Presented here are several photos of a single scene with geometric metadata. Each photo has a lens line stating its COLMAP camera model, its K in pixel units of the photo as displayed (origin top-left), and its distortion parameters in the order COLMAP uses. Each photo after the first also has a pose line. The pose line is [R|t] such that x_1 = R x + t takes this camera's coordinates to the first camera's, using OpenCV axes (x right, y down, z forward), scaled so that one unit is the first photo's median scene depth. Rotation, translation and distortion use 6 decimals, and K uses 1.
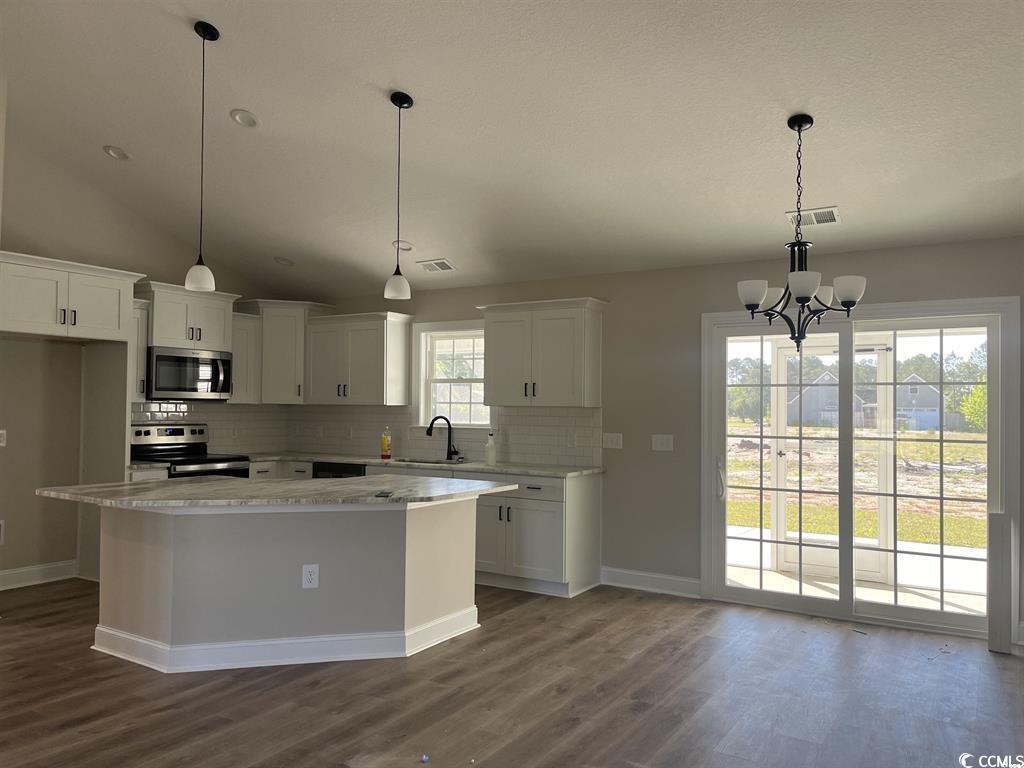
lens RADIAL K [[770.9, 0, 511.8], [0, 770.9, 389.0], [0, 0, 1]] dist [0.059517, -0.077625]
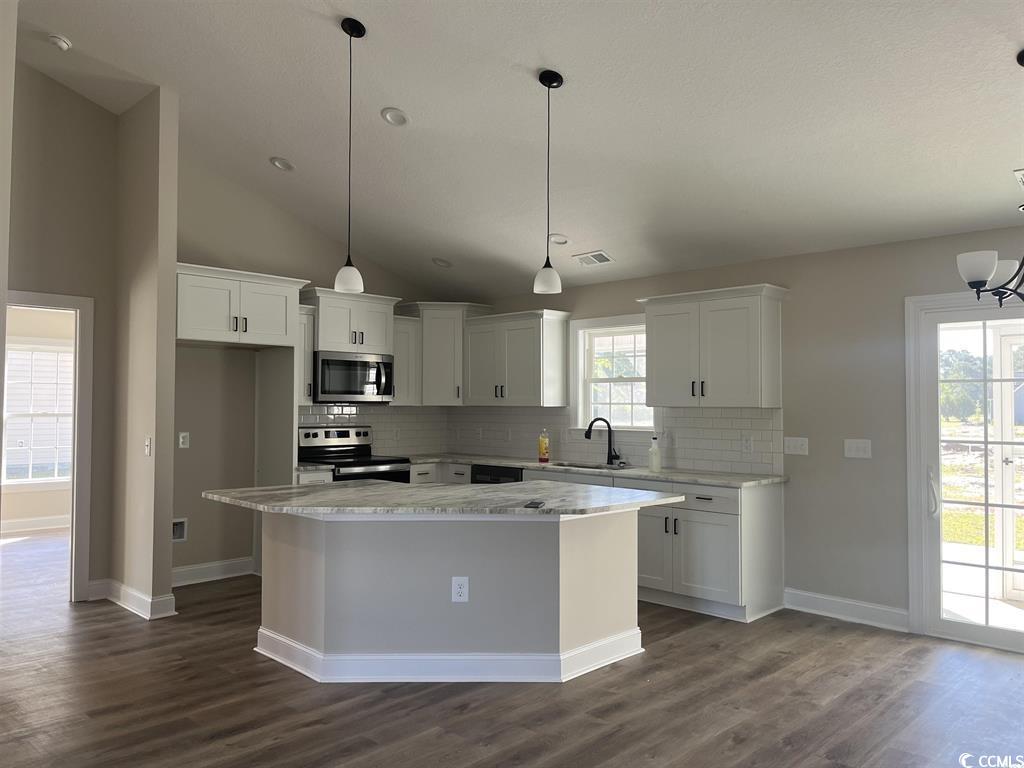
lens RADIAL K [[770.9, 0, 507.0], [0, 770.9, 382.9], [0, 0, 1]] dist [0.059517, -0.077625]
pose [[0.975253, -0.013204, -0.220697, 0.006226], [0.011617, 0.999896, -0.008488, -0.001153], [0.220786, 0.005714, 0.975305, 0.069607]]
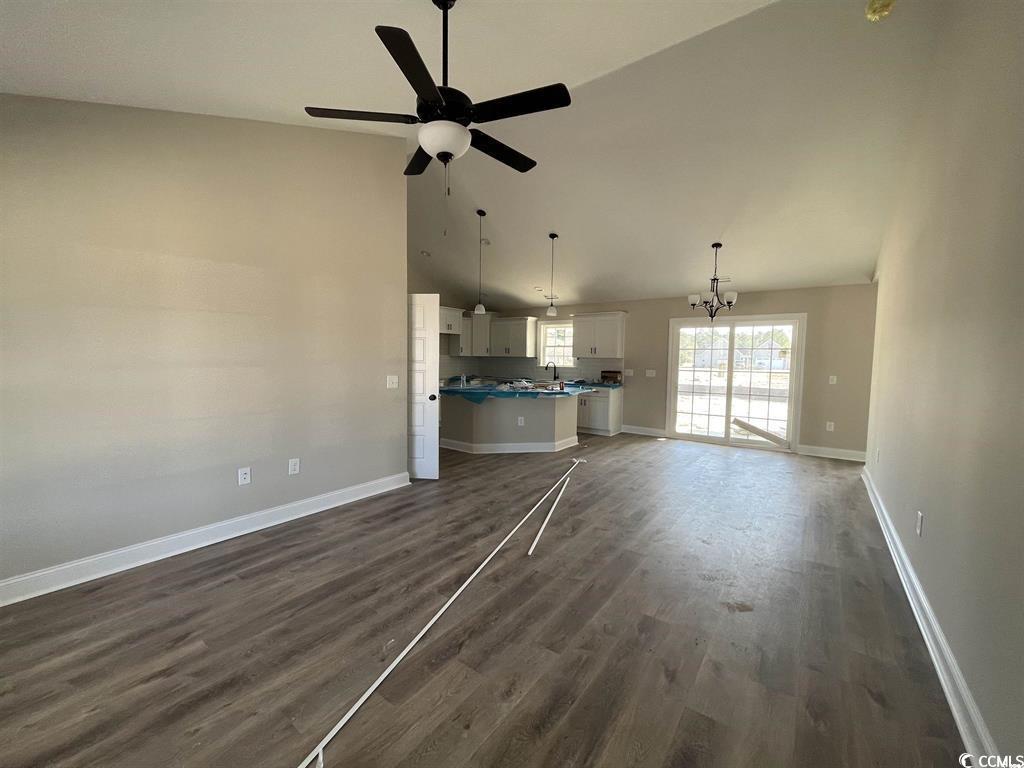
lens RADIAL K [[414.7, 0, 512.9], [0, 414.7, 385.4], [0, 0, 1]] dist [0.001146, -0.000114]
pose [[0.996986, 0.007169, -0.077245, -0.136953], [-0.000081, 0.995816, 0.091380, -0.010166], [0.077577, -0.091098, 0.992816, -0.320885]]
